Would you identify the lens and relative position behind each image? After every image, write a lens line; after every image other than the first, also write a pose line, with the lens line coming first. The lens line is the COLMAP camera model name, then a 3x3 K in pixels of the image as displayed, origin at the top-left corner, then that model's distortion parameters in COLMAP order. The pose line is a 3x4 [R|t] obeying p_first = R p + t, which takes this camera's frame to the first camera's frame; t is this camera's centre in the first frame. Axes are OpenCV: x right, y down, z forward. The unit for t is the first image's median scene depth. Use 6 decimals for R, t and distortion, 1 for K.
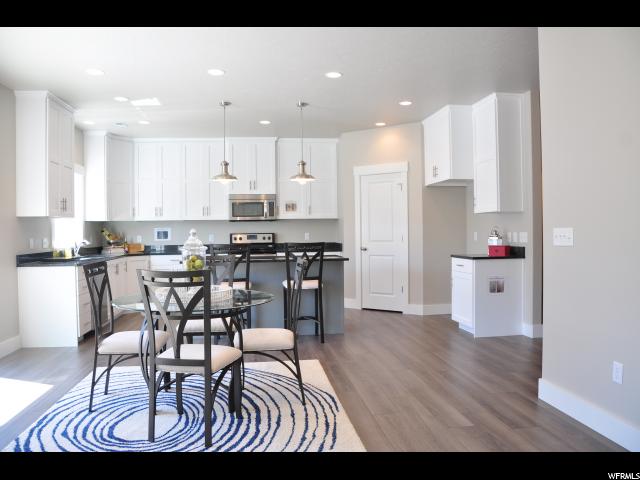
lens RADIAL K [[478.2, 0, 320.0], [0, 478.2, 240.0], [0, 0, 1]] dist [0.002749, 0.000920]
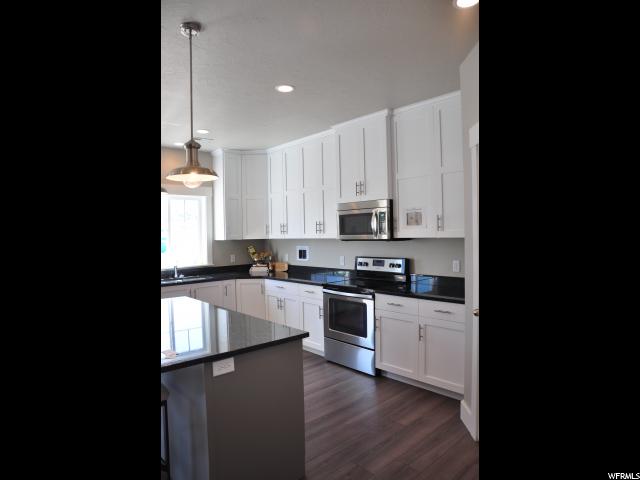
lens RADIAL K [[381.0, 0, 353.6], [0, 381.0, 240.9], [0, 0, 1]] dist [-0.000613, -0.000066]
pose [[0.609240, 0.020918, -0.792710, 0.284238], [-0.011172, 0.999779, 0.017796, -0.048953], [0.792907, -0.001986, 0.609339, 0.653292]]
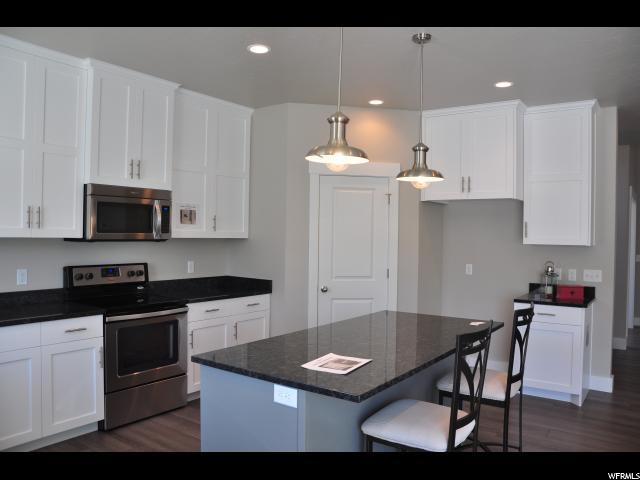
lens RADIAL K [[503.1, 0, 320.0], [0, 503.1, 240.0], [0, 0, 1]] dist [-0.072886, -0.000951]
pose [[0.707220, 0.017917, 0.706767, -0.364764], [-0.008876, 0.999825, -0.016464, -0.034130], [-0.706938, 0.005370, 0.707255, 0.496927]]
